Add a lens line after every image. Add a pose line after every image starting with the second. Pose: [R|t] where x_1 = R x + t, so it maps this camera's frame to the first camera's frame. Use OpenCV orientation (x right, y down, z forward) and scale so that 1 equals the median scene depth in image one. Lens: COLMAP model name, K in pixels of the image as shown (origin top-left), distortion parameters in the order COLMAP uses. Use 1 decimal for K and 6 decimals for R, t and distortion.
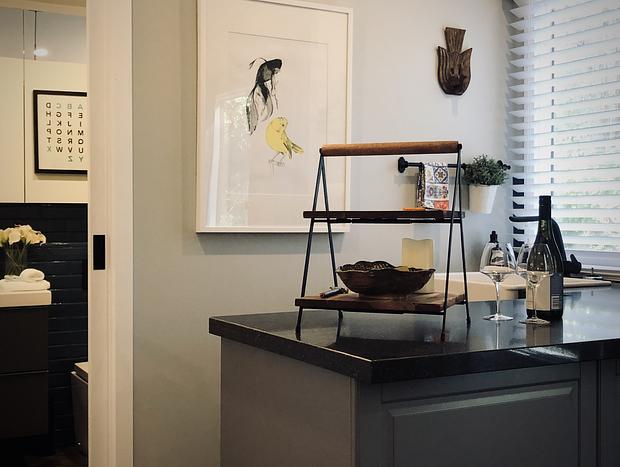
lens RADIAL K [[850.4, 0, 309.8], [0, 850.4, 229.3], [0, 0, 1]] dist [0.021490, 0.000000]
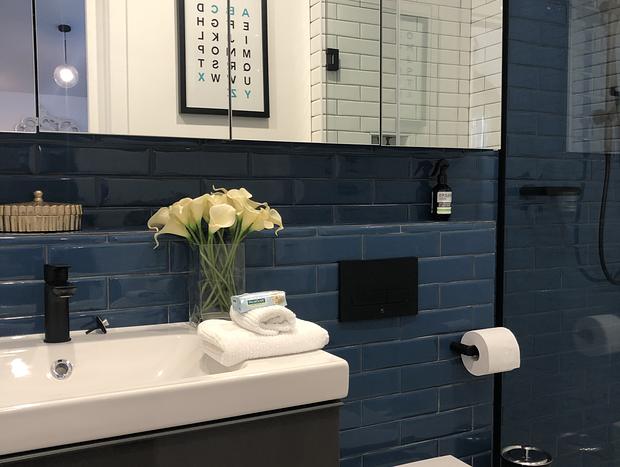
lens RADIAL K [[682.8, 0, 310.4], [0, 682.8, 233.0], [0, 0, 1]] dist [0.062441, 0.000000]
pose [[0.999793, 0.003913, -0.019949, -0.172304], [-0.003036, 0.999037, 0.043774, 0.001623], [0.020101, -0.043705, 0.998842, 0.384676]]
